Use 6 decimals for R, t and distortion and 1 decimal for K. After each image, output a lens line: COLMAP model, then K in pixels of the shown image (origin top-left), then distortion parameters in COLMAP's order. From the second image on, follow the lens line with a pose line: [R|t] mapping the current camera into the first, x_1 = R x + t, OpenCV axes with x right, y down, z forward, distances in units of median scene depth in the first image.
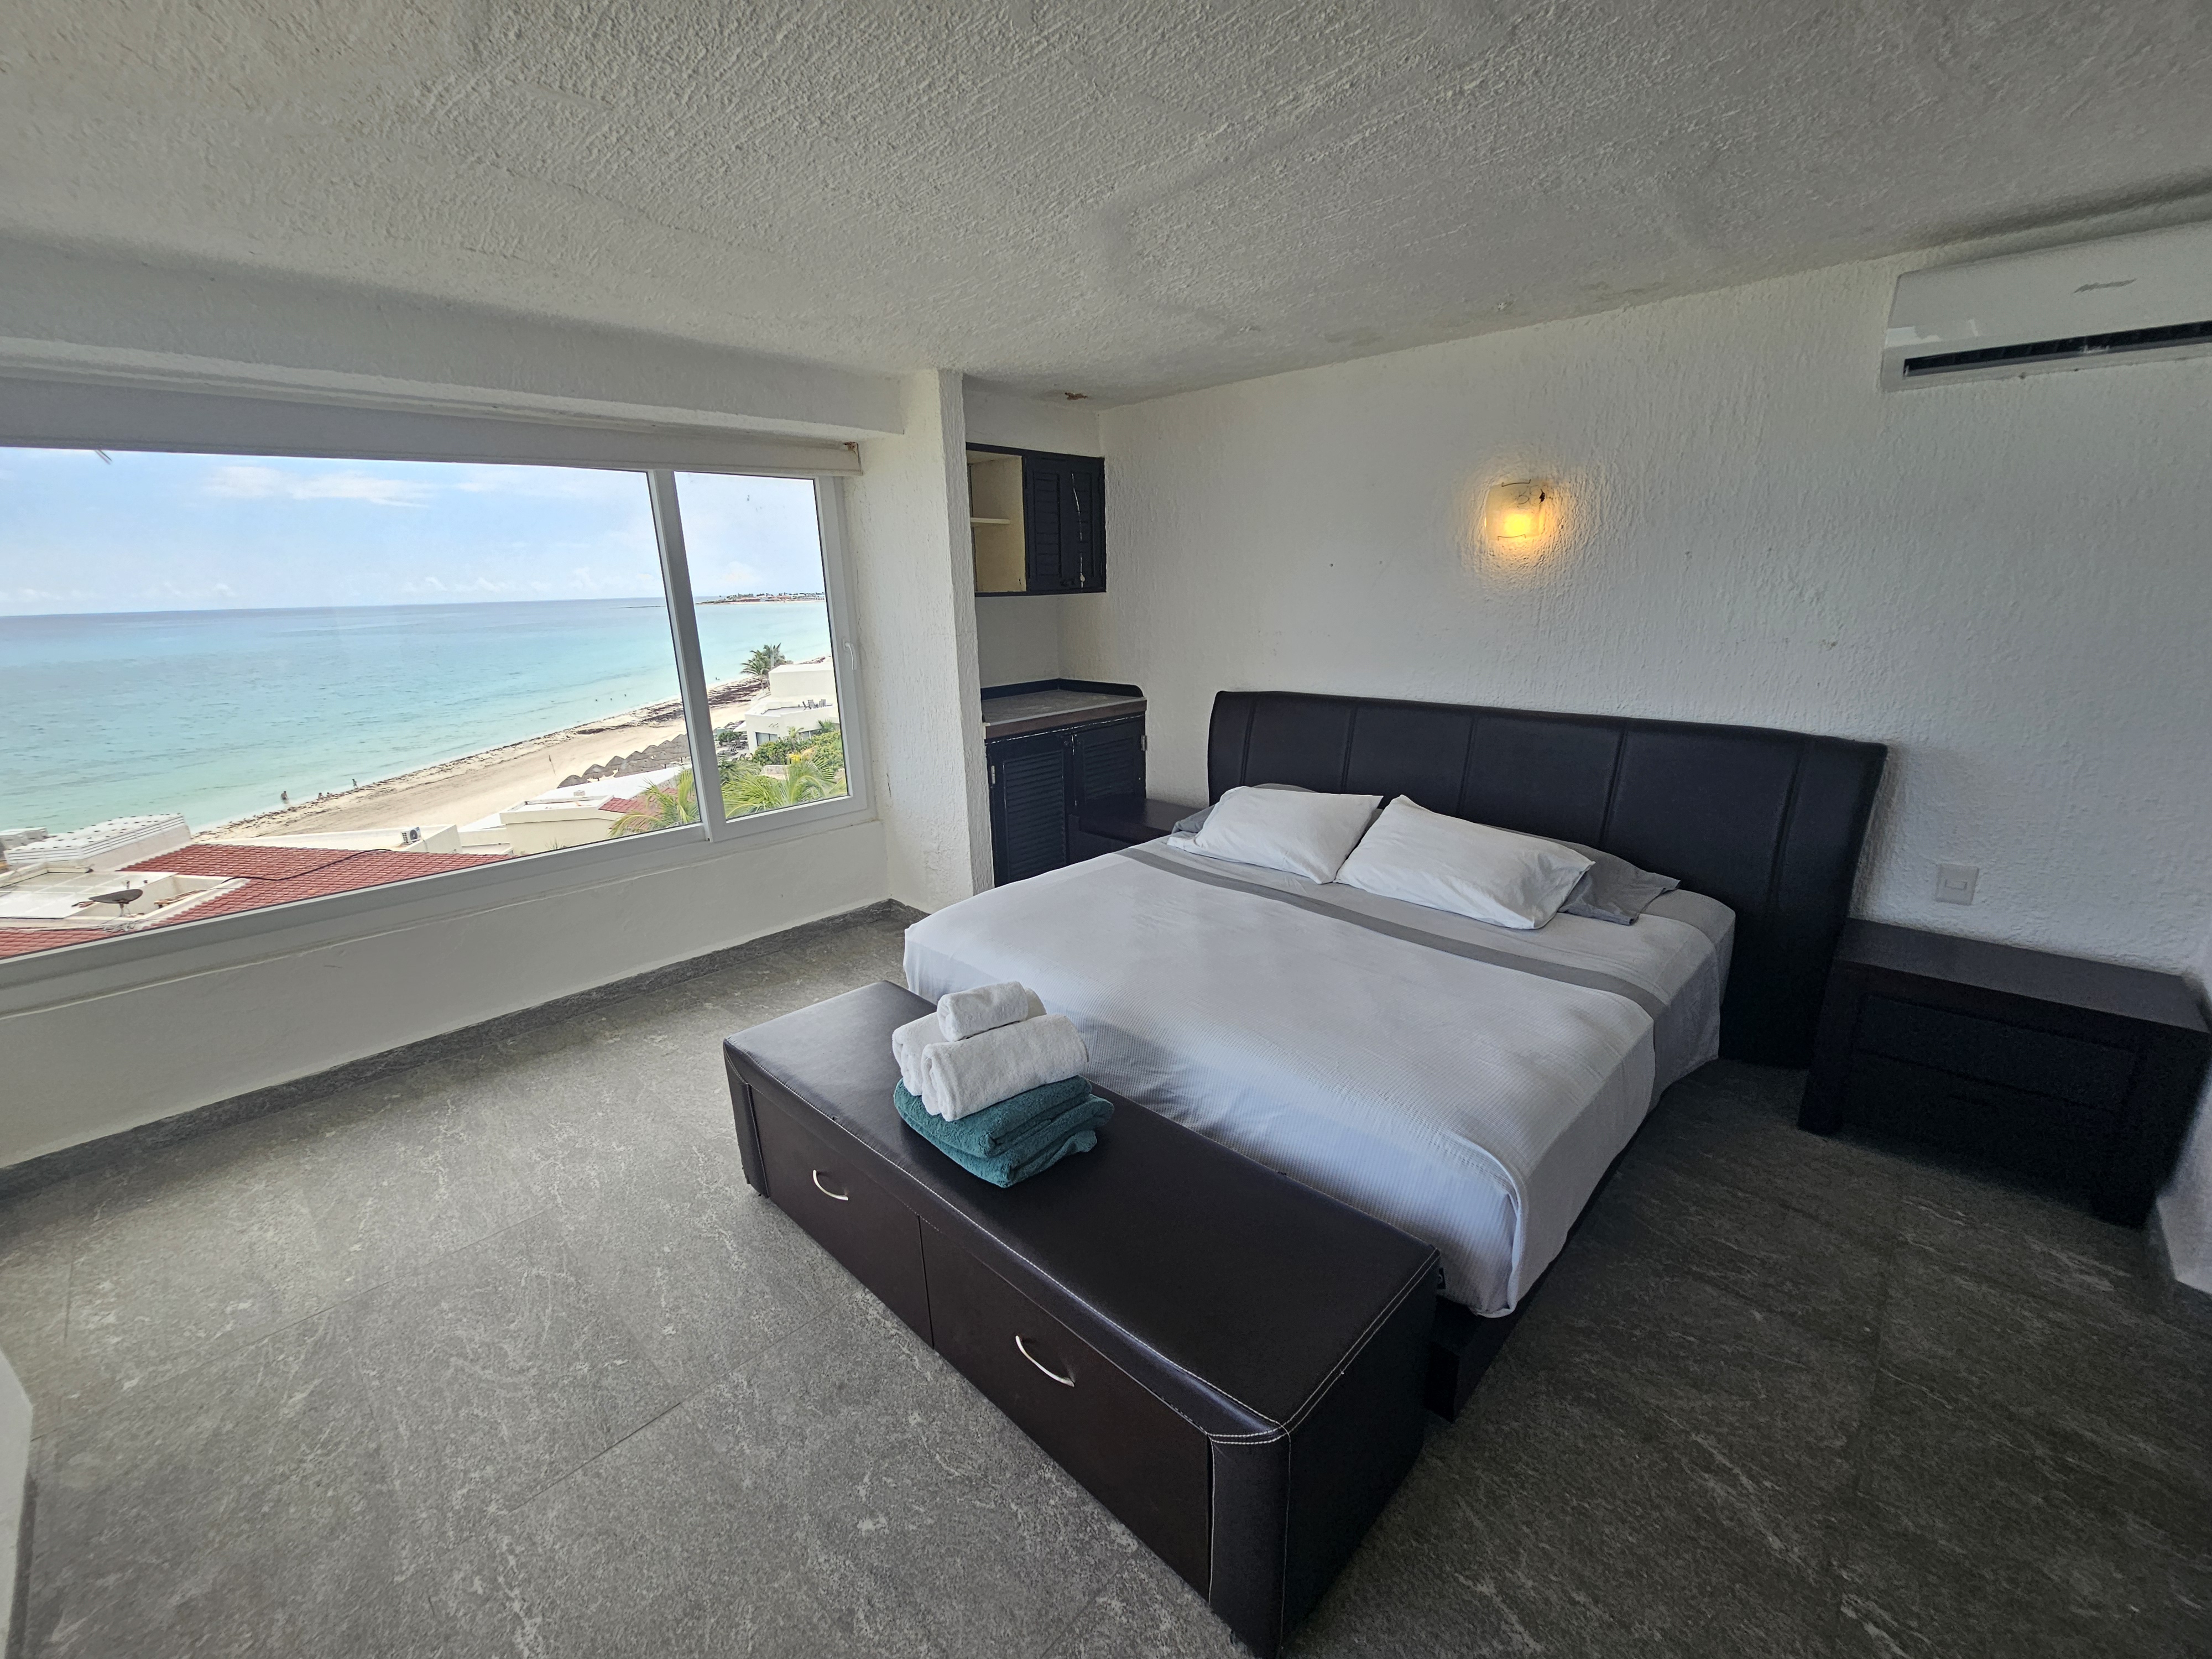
lens RADIAL K [[905.2, 0, 1103.9], [0, 905.2, 836.3], [0, 0, 1]] dist [-0.006920, 0.000736]
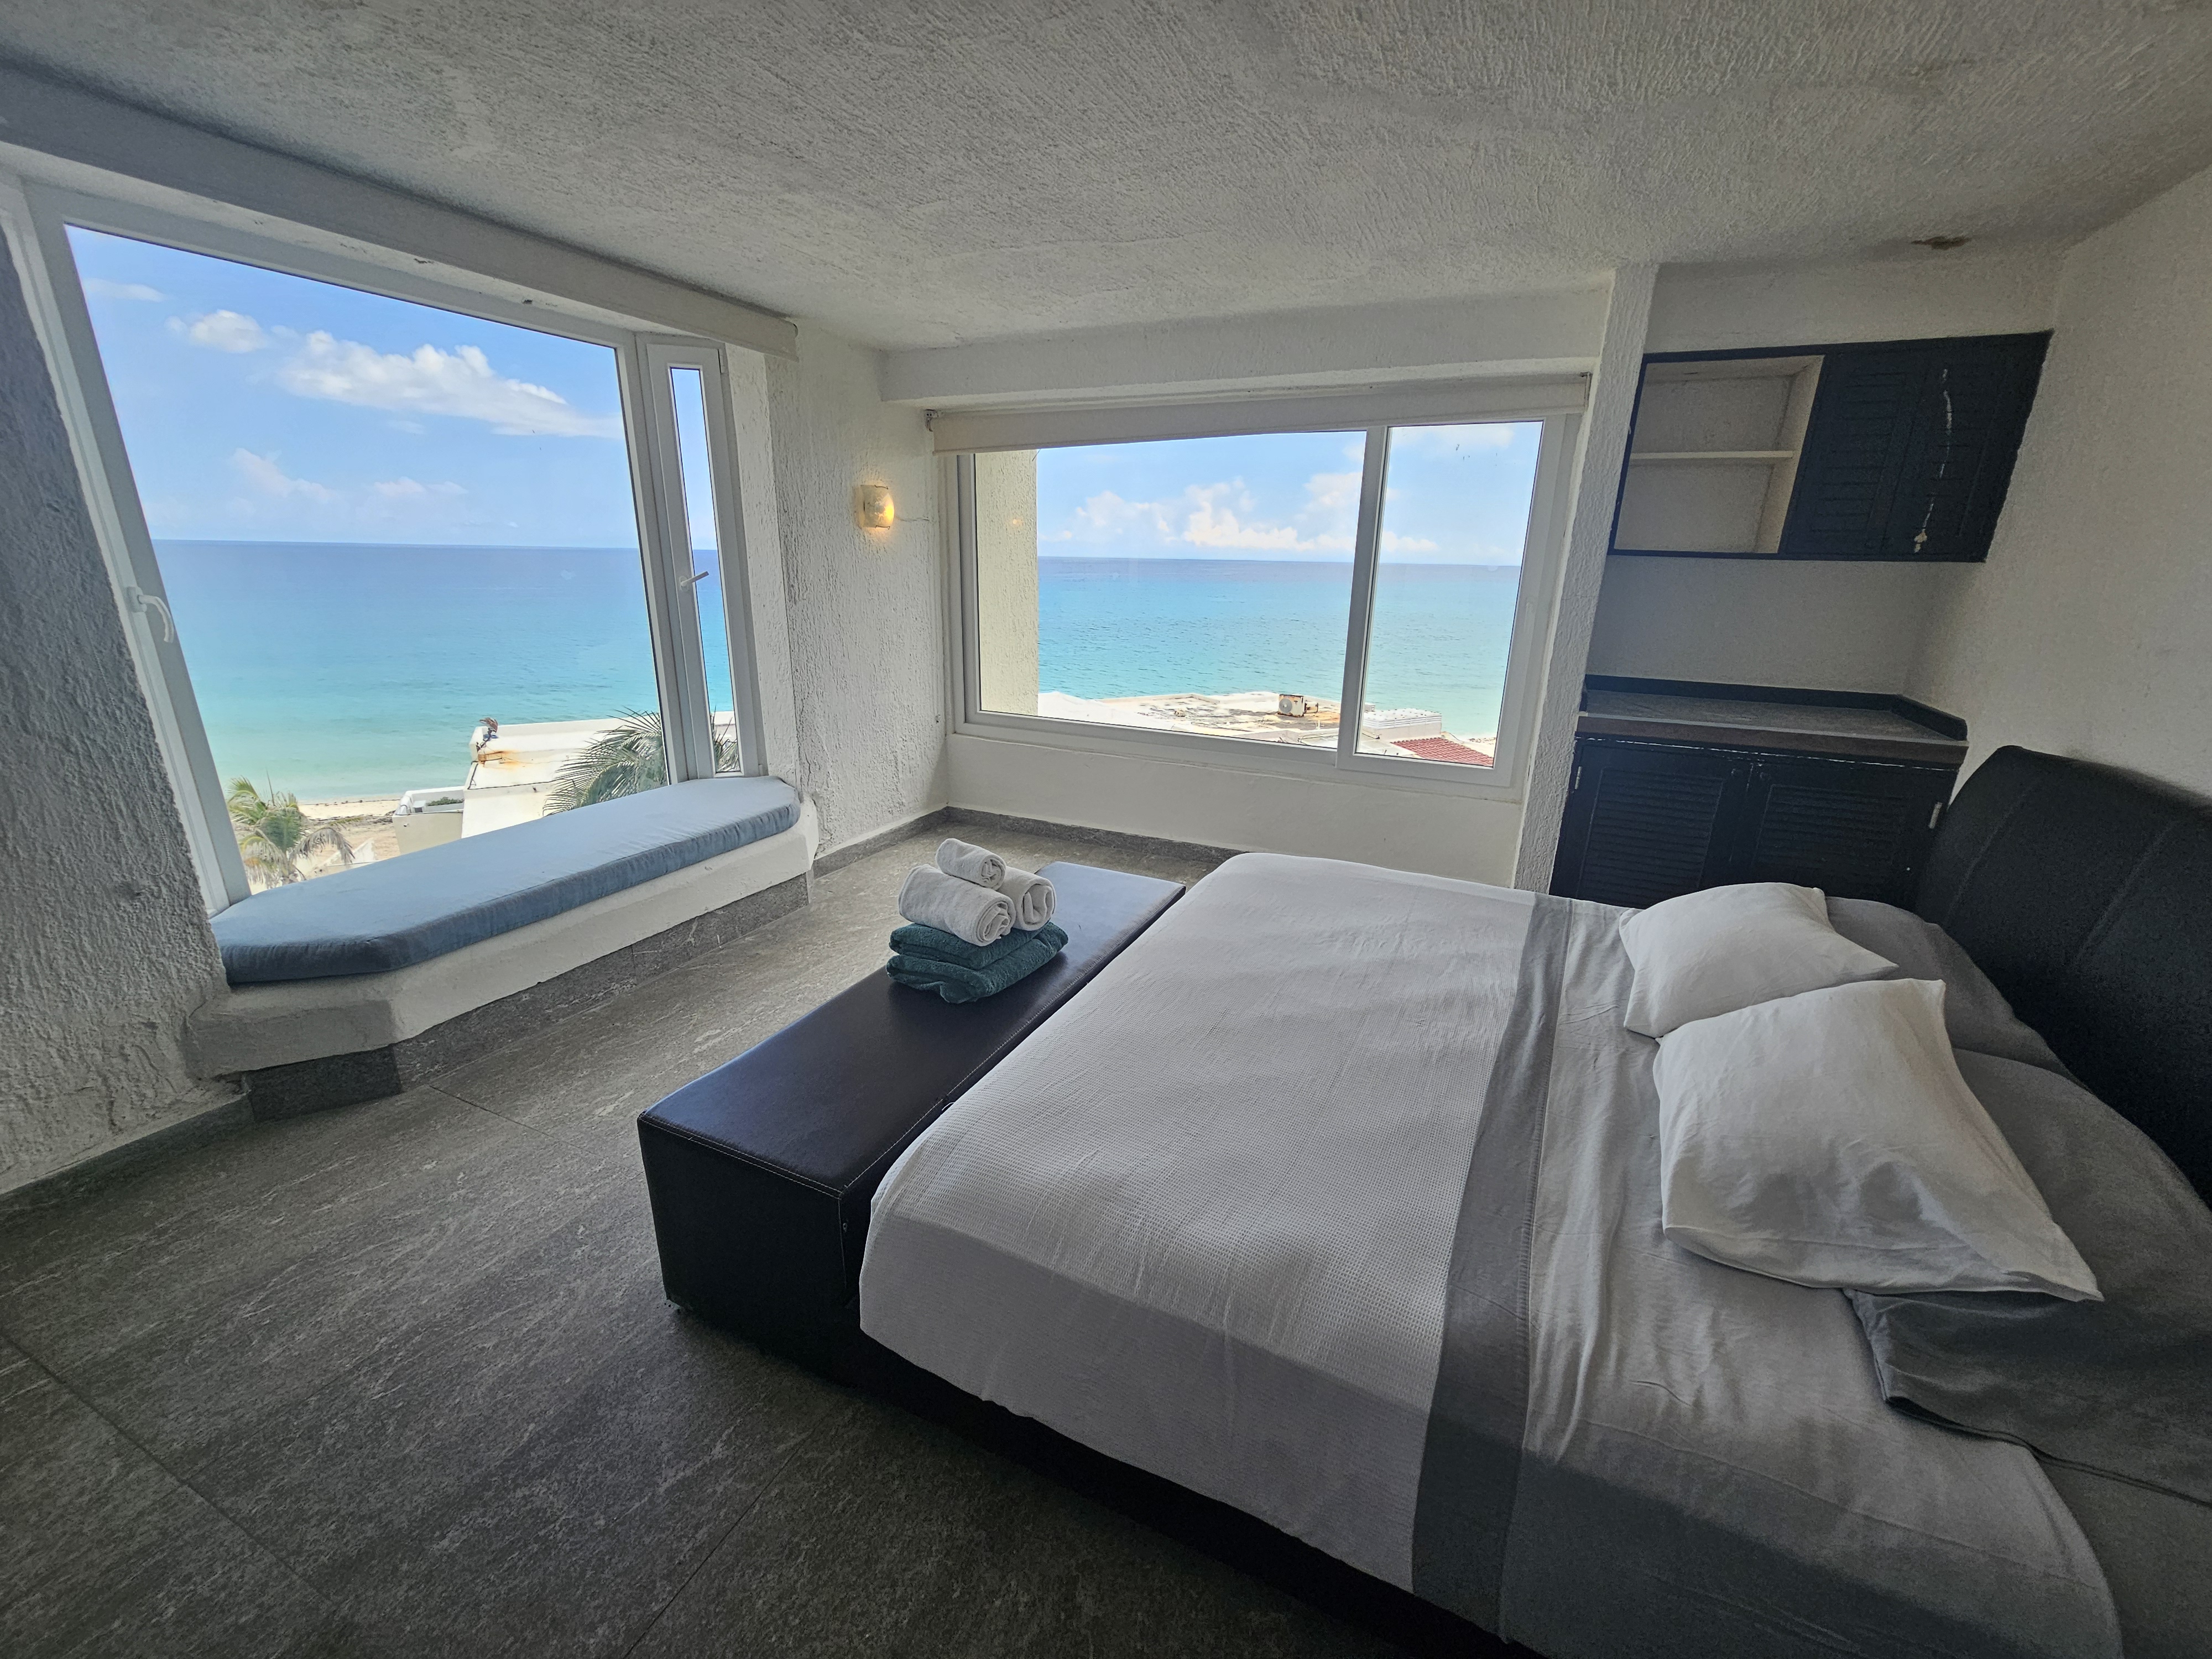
lens RADIAL K [[905.2, 0, 1103.9], [0, 905.2, 836.3], [0, 0, 1]] dist [-0.006920, 0.000736]
pose [[0.321853, 0.311145, -0.894203, 0.698233], [-0.281176, 0.933260, 0.223531, -0.117859], [0.904075, 0.179484, 0.387859, 0.462832]]
